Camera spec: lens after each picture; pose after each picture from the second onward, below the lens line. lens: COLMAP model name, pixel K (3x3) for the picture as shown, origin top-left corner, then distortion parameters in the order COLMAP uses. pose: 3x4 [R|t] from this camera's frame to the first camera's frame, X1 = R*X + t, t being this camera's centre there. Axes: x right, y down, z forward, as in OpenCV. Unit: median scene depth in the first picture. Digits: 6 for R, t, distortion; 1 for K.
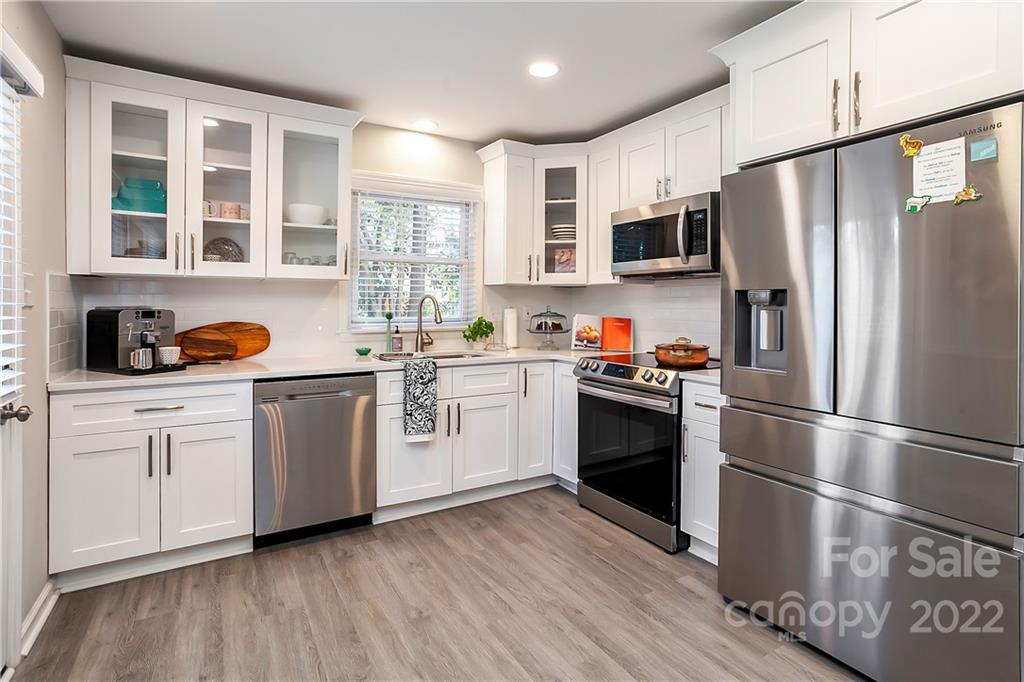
lens RADIAL K [[507.0, 0, 502.8], [0, 507.0, 301.2], [0, 0, 1]] dist [-0.032533, 0.001255]
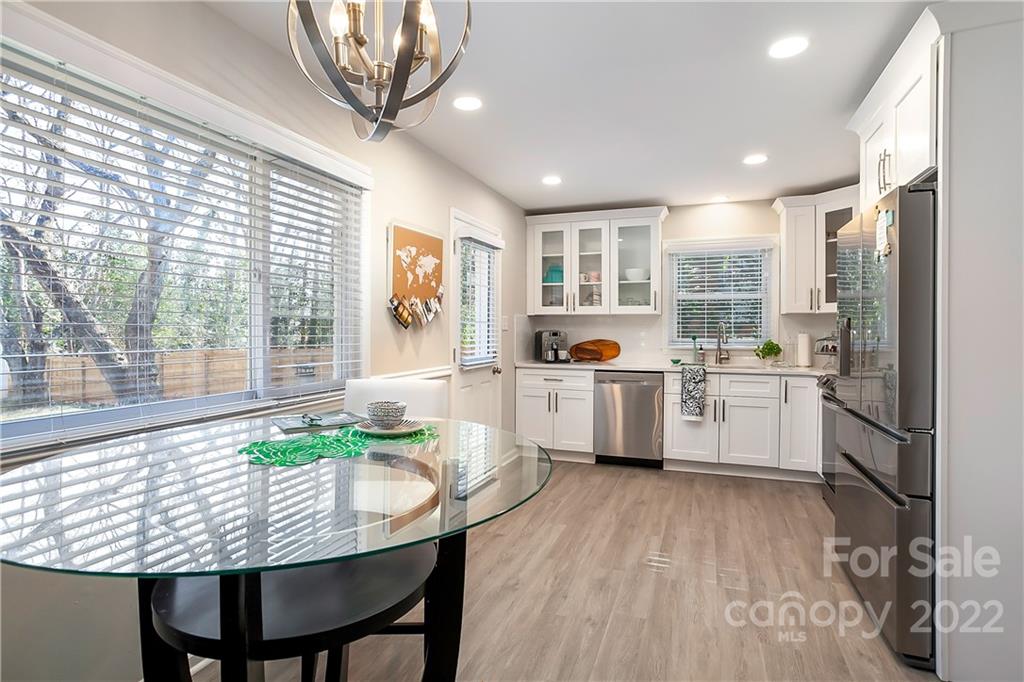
lens RADIAL K [[507.0, 0, 515.1], [0, 507.0, 336.9], [0, 0, 1]] dist [-0.032533, 0.001255]
pose [[0.618044, 0.011818, -0.786055, 0.722770], [0.001225, 0.999871, 0.015996, 0.004047], [0.786142, -0.010850, 0.617950, -0.351353]]
